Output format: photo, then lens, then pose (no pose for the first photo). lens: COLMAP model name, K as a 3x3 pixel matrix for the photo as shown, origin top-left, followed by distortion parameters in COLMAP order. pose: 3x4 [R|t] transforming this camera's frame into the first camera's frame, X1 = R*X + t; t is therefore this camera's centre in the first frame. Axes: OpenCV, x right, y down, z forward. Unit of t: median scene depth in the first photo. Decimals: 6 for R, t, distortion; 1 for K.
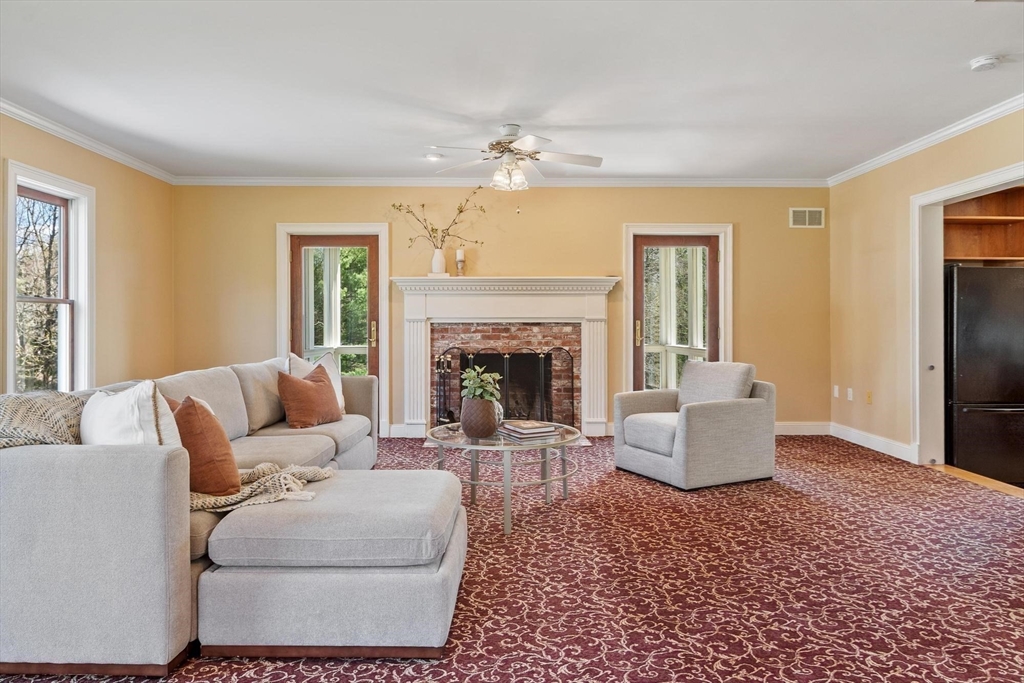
lens RADIAL K [[677.7, 0, 511.7], [0, 677.7, 336.4], [0, 0, 1]] dist [-0.003312, 0.001271]
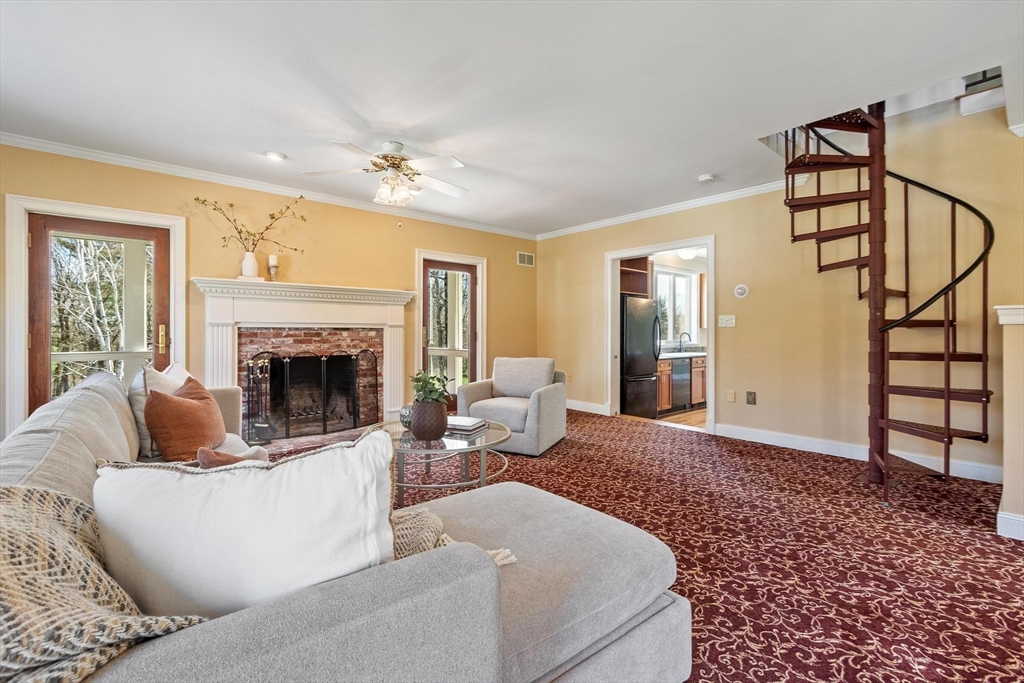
lens RADIAL K [[461.3, 0, 511.3], [0, 461.3, 337.2], [0, 0, 1]] dist [0.003323, -0.002458]
pose [[0.764258, -0.004551, 0.644894, -0.248595], [0.007201, 0.999973, -0.001478, -0.001907], [-0.644870, 0.005773, 0.764270, 0.242037]]
